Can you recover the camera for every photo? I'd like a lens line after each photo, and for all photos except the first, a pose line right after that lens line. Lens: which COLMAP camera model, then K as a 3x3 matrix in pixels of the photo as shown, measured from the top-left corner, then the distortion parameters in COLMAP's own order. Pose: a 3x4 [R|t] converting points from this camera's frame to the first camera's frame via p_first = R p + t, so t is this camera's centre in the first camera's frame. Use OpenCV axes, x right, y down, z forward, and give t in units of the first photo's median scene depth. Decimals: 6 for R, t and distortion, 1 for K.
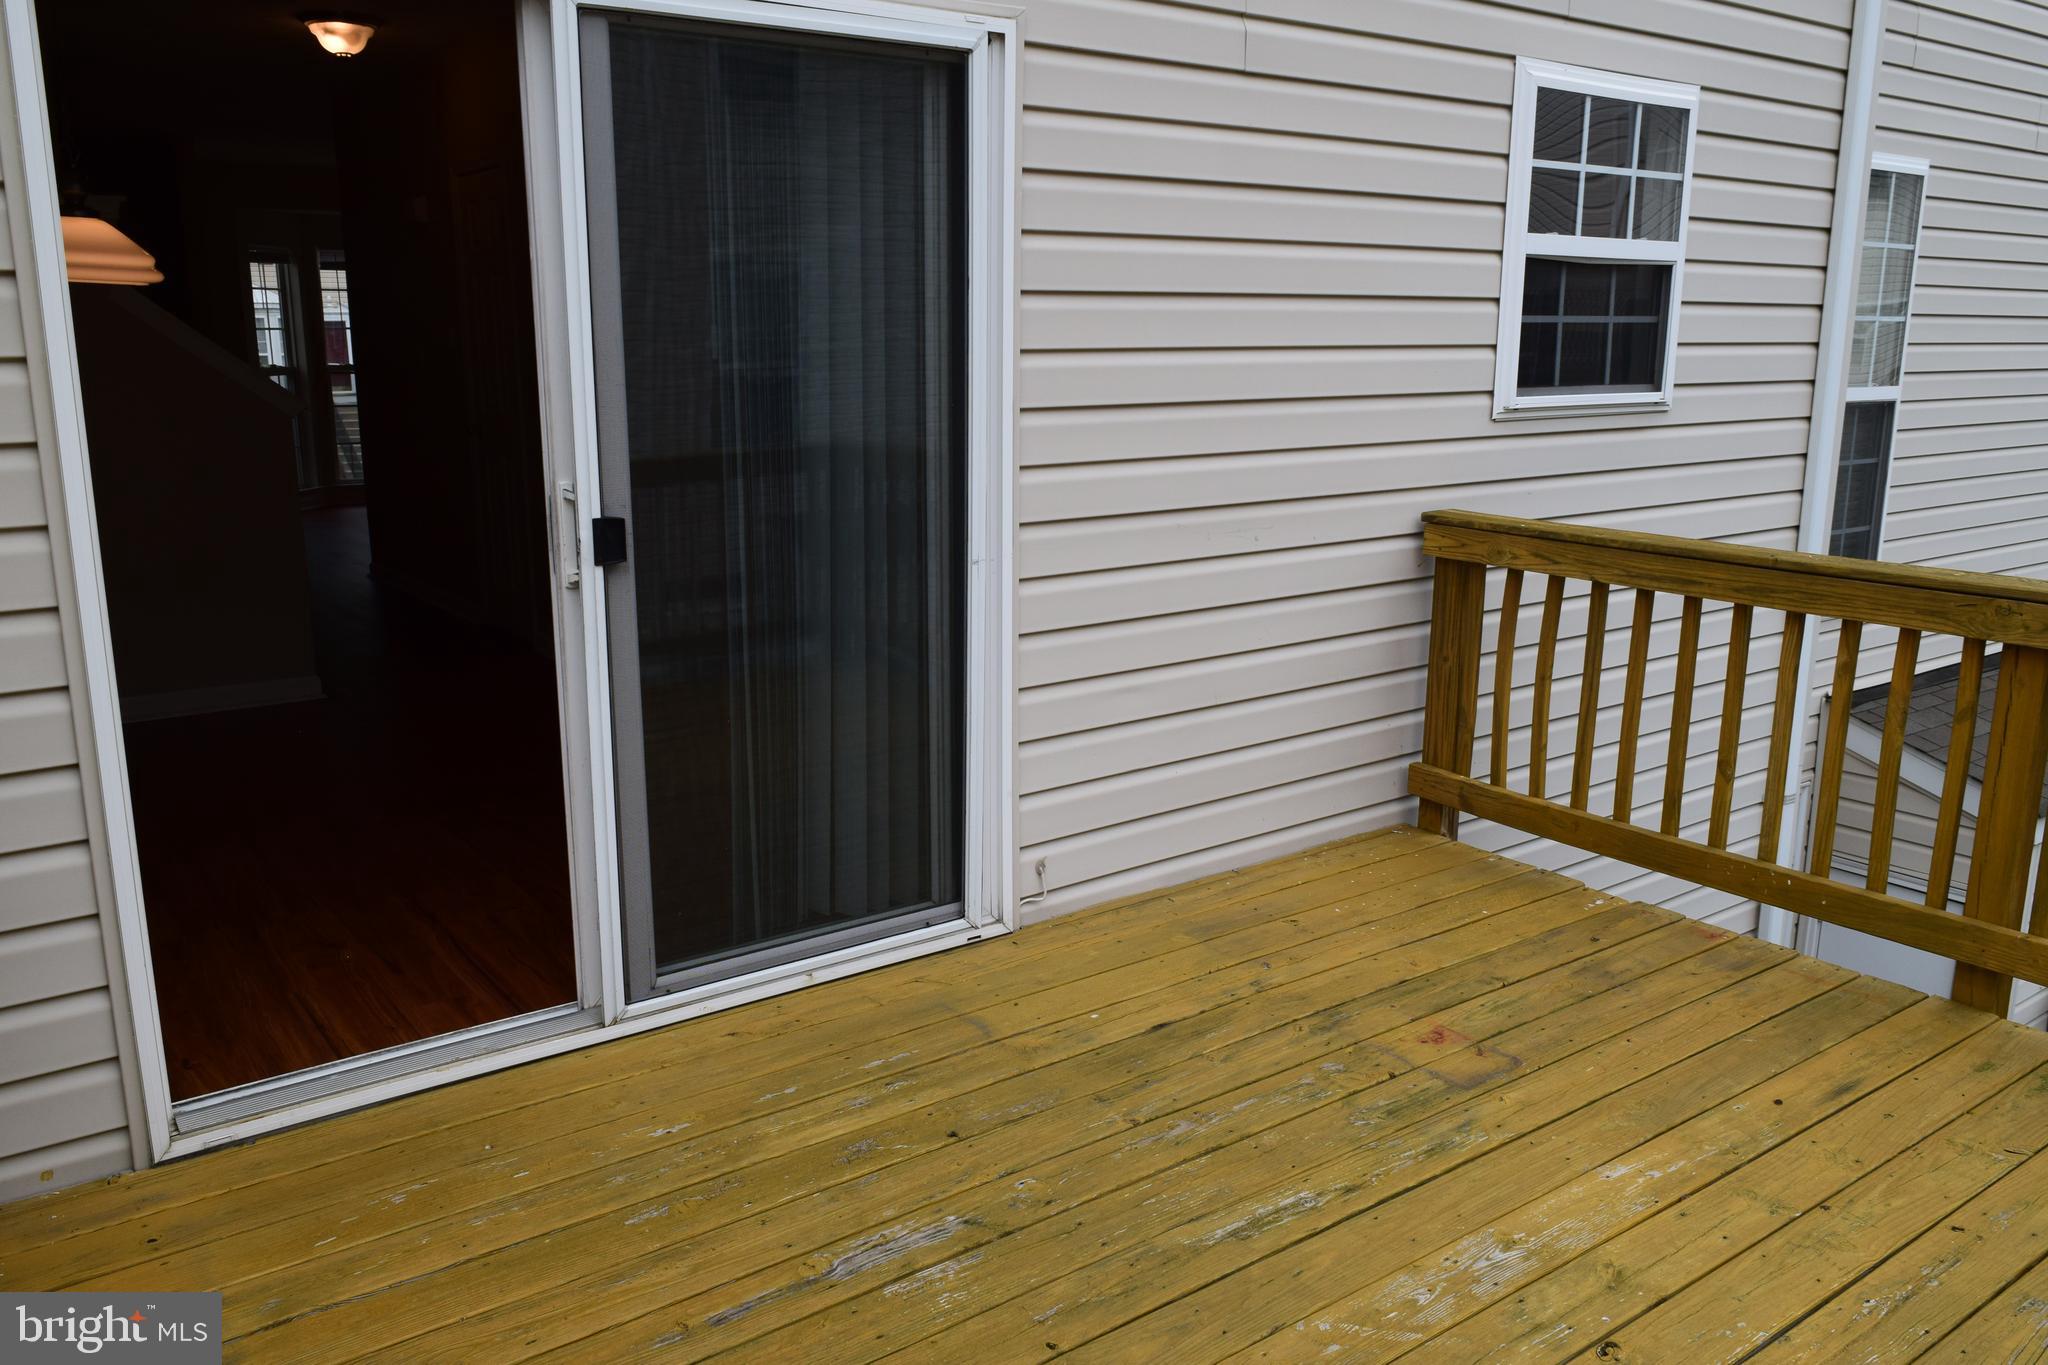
lens RADIAL K [[1592.3, 0, 1024.0], [0, 1592.3, 682.5], [0, 0, 1]] dist [-0.020128, 0.012570]
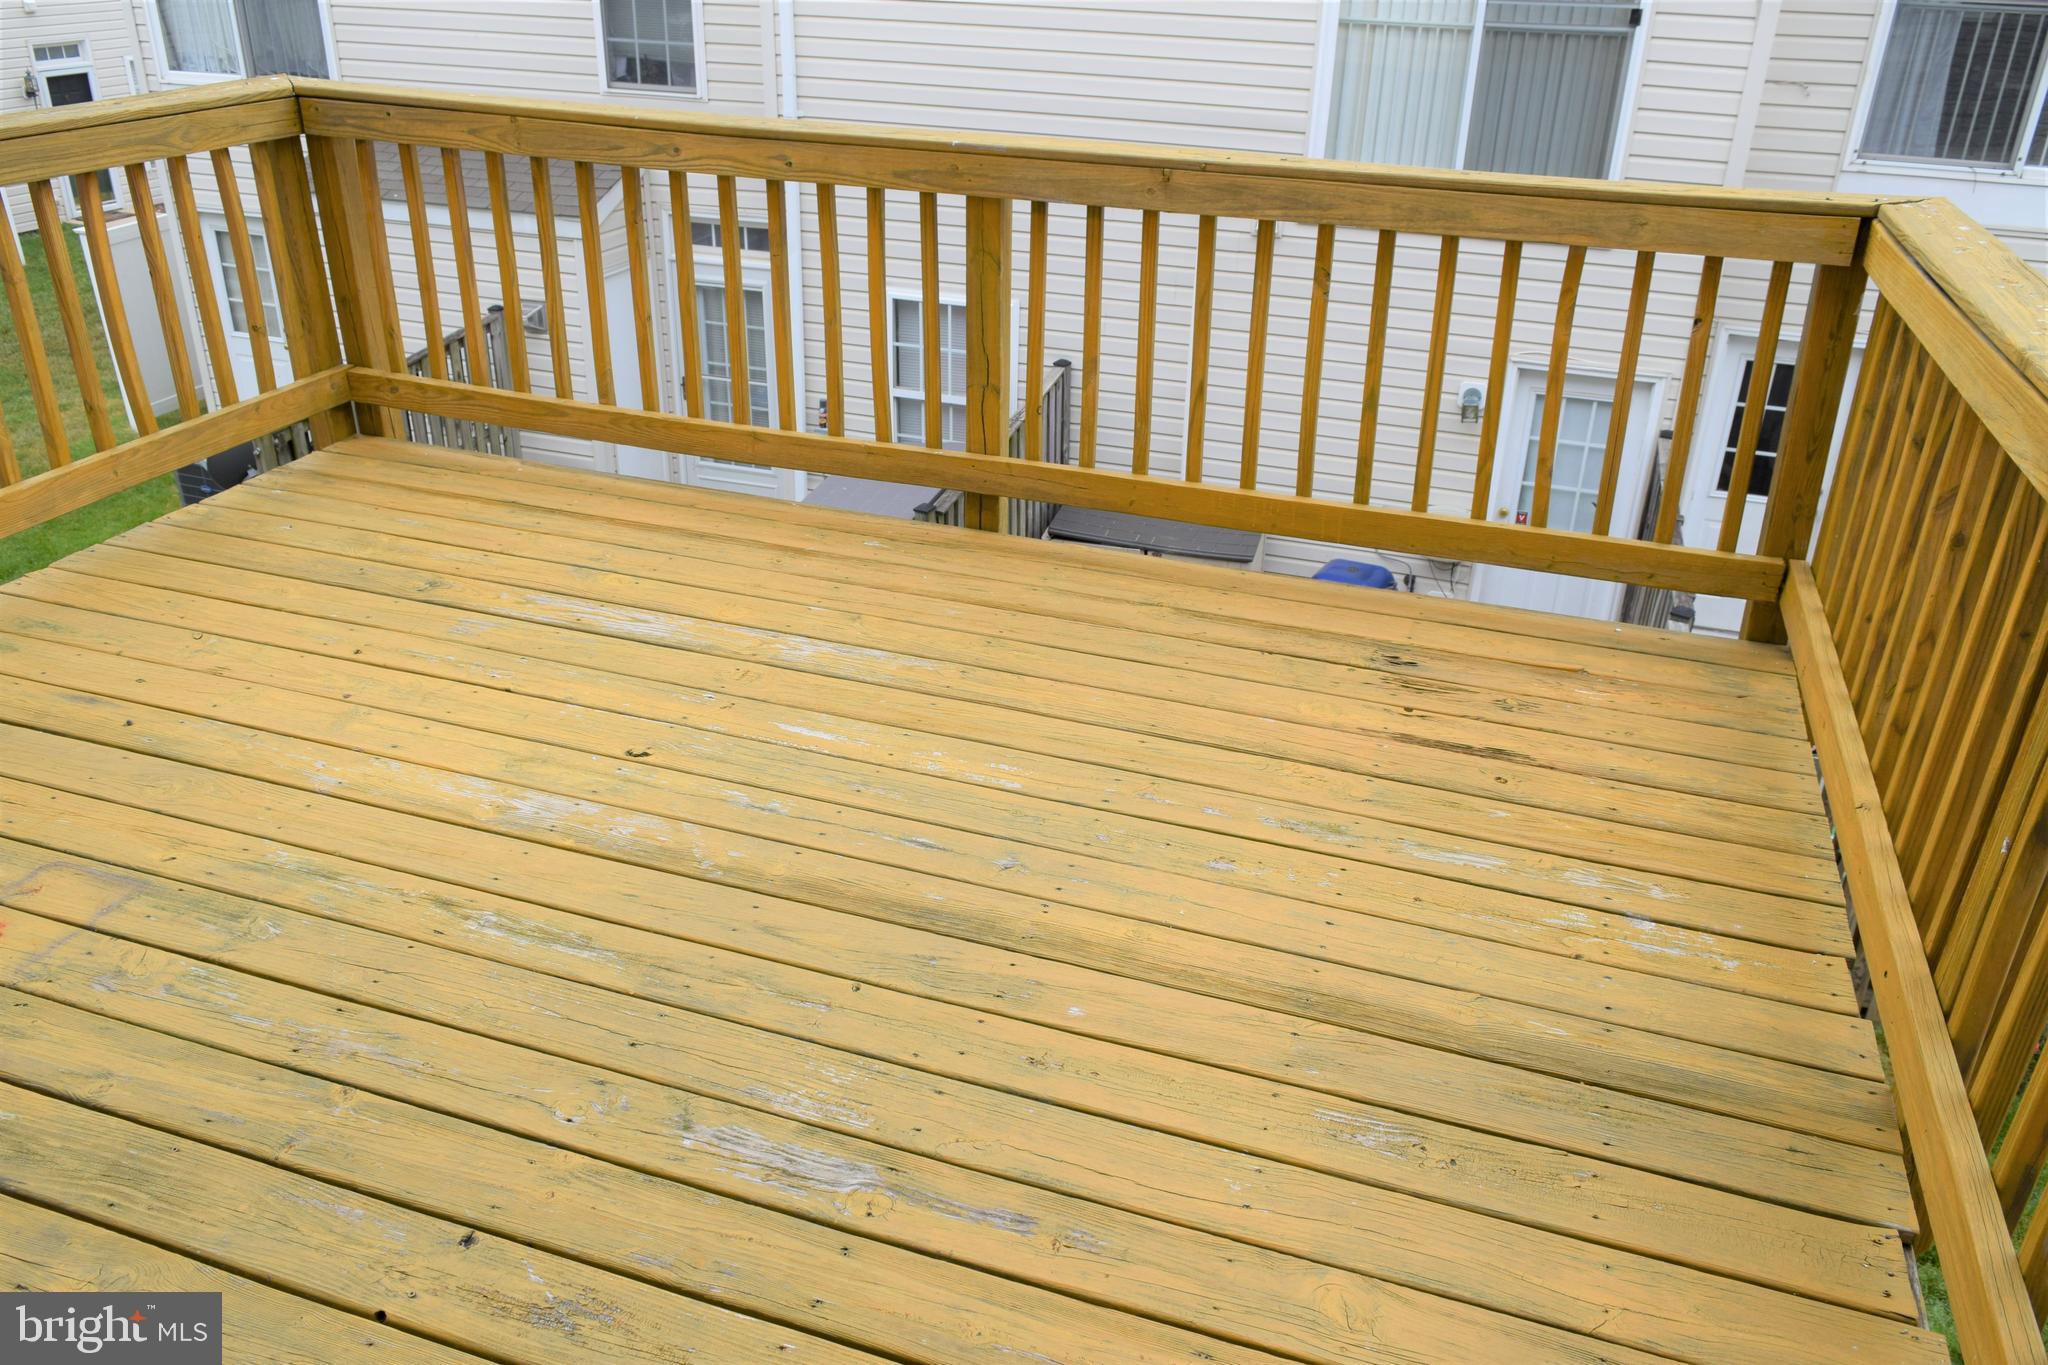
lens RADIAL K [[1592.3, 0, 1024.0], [0, 1592.3, 682.5], [0, 0, 1]] dist [-0.020128, 0.012570]
pose [[0.793862, -0.248908, 0.554822, -0.165386], [0.100363, 0.953508, 0.284166, -0.051475], [-0.599758, -0.169905, 0.781935, 0.246074]]
